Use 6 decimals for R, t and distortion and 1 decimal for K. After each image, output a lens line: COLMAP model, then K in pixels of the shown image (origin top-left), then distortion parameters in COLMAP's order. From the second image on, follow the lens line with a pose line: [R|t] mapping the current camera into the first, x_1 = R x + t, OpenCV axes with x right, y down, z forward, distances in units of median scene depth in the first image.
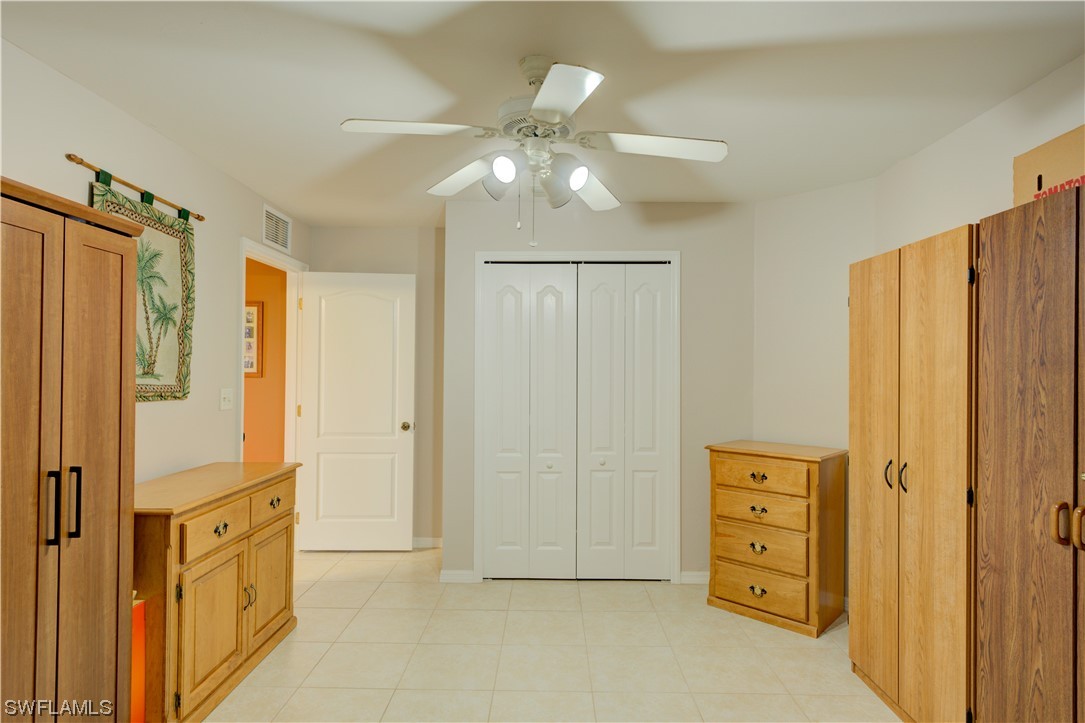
lens RADIAL K [[584.5, 0, 541.8], [0, 584.5, 369.3], [0, 0, 1]] dist [0.000248, 0.000119]
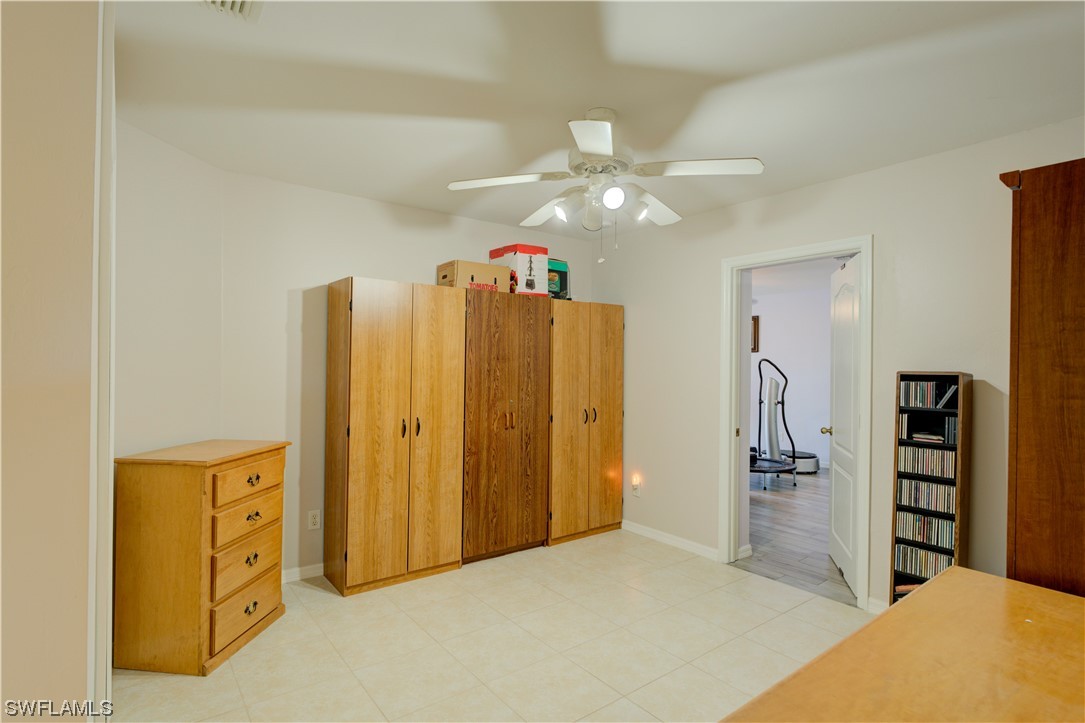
lens RADIAL K [[561.3, 0, 540.6], [0, 561.3, 360.1], [0, 0, 1]] dist [-0.001760, -0.000464]
pose [[-0.628012, -0.012633, 0.778101, -0.874255], [-0.018826, 0.999822, 0.001038, -0.009200], [-0.777976, -0.013997, -0.628138, 1.865591]]
